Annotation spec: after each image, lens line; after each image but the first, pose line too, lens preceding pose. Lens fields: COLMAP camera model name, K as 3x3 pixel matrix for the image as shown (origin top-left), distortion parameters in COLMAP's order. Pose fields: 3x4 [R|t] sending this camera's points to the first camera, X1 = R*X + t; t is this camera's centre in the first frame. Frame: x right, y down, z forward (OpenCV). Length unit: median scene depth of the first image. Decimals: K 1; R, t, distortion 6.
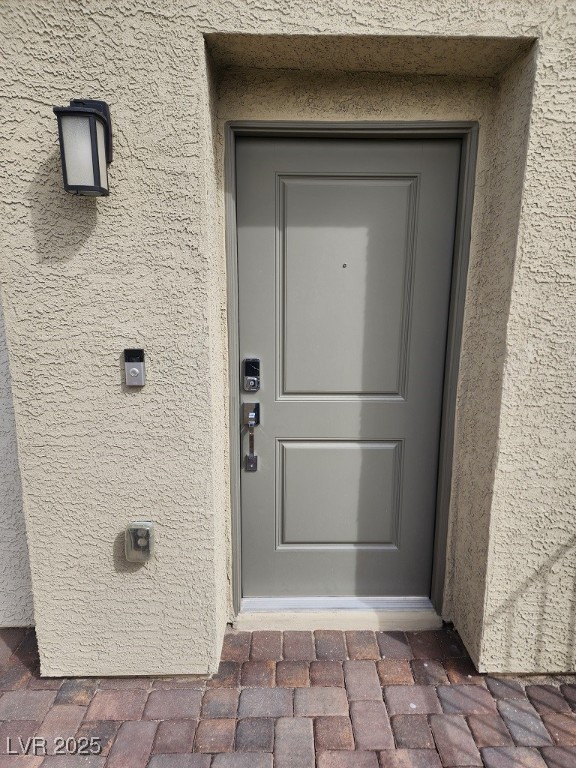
lens RADIAL K [[504.3, 0, 288.0], [0, 504.3, 384.0], [0, 0, 1]] dist [0.006017, 0.001174]
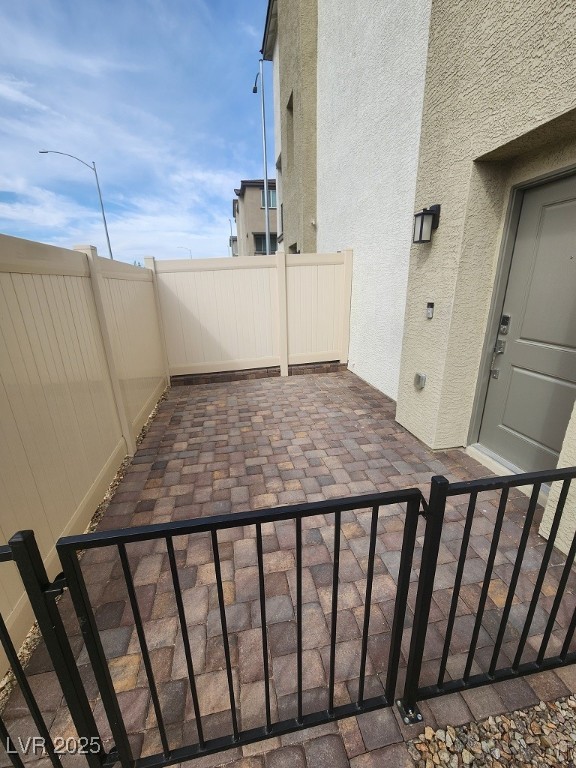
lens RADIAL K [[315.4, 0, 288.0], [0, 315.4, 384.0], [0, 0, 1]] dist [-0.002186, -0.000305]
pose [[0.165918, 0.285264, -0.943979, 1.098518], [-0.176455, 0.950385, 0.256186, 0.037968], [0.970224, 0.124064, 0.208022, 0.020674]]
